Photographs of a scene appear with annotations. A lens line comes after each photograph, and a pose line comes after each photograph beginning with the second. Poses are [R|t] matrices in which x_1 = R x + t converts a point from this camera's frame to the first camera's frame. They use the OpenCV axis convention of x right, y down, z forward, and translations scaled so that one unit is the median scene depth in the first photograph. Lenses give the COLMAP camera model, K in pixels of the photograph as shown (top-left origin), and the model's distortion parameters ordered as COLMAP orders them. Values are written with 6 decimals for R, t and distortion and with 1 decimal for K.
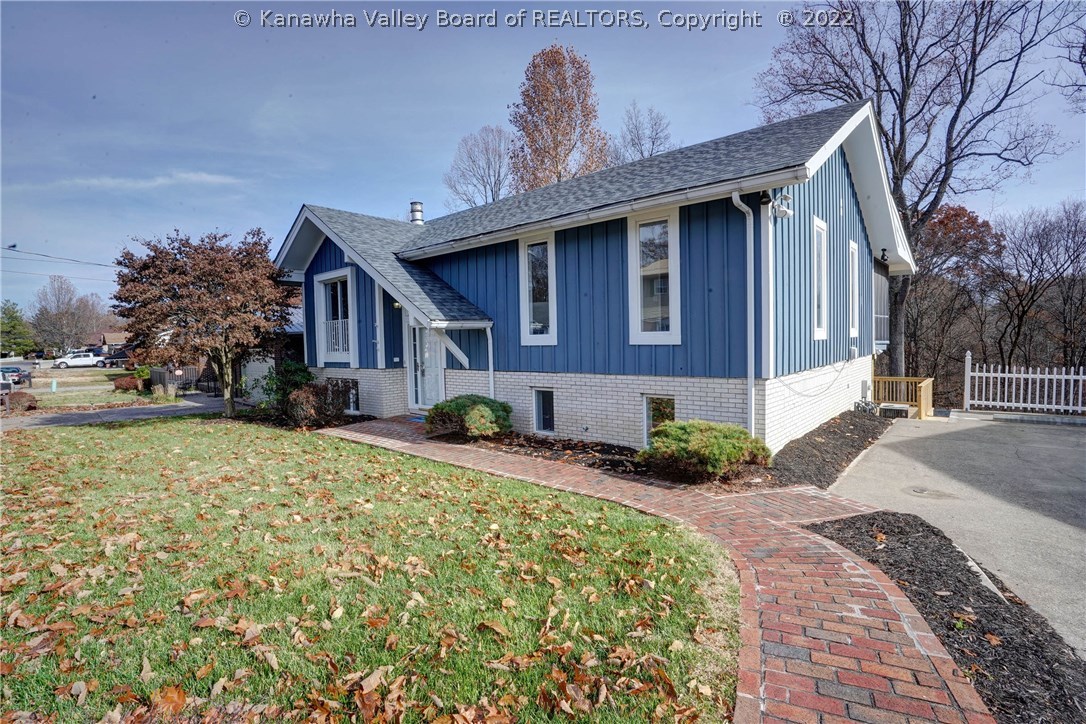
lens RADIAL K [[526.7, 0, 542.4], [0, 526.7, 356.6], [0, 0, 1]] dist [-0.025942, 0.001905]
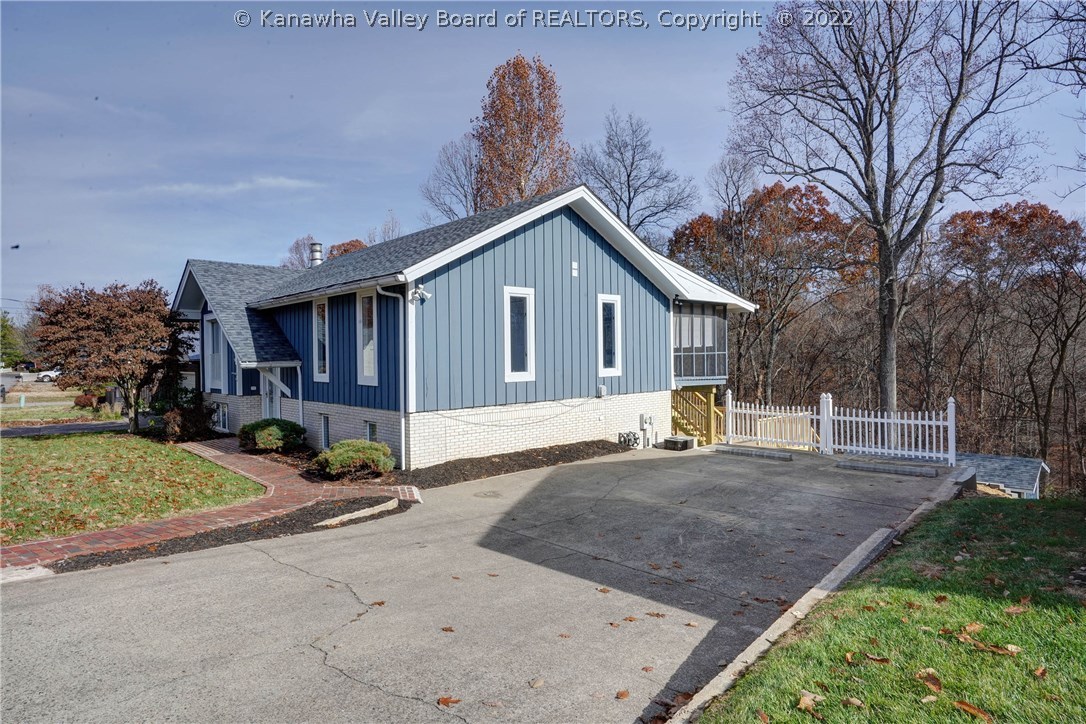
lens RADIAL K [[624.0, 0, 543.3], [0, 624.0, 365.9], [0, 0, 1]] dist [0.001829, -0.000682]
pose [[0.995147, 0.012945, -0.097540, 0.488637], [-0.013870, 0.999865, -0.008815, -0.039017], [0.097413, 0.010125, 0.995193, -0.348917]]
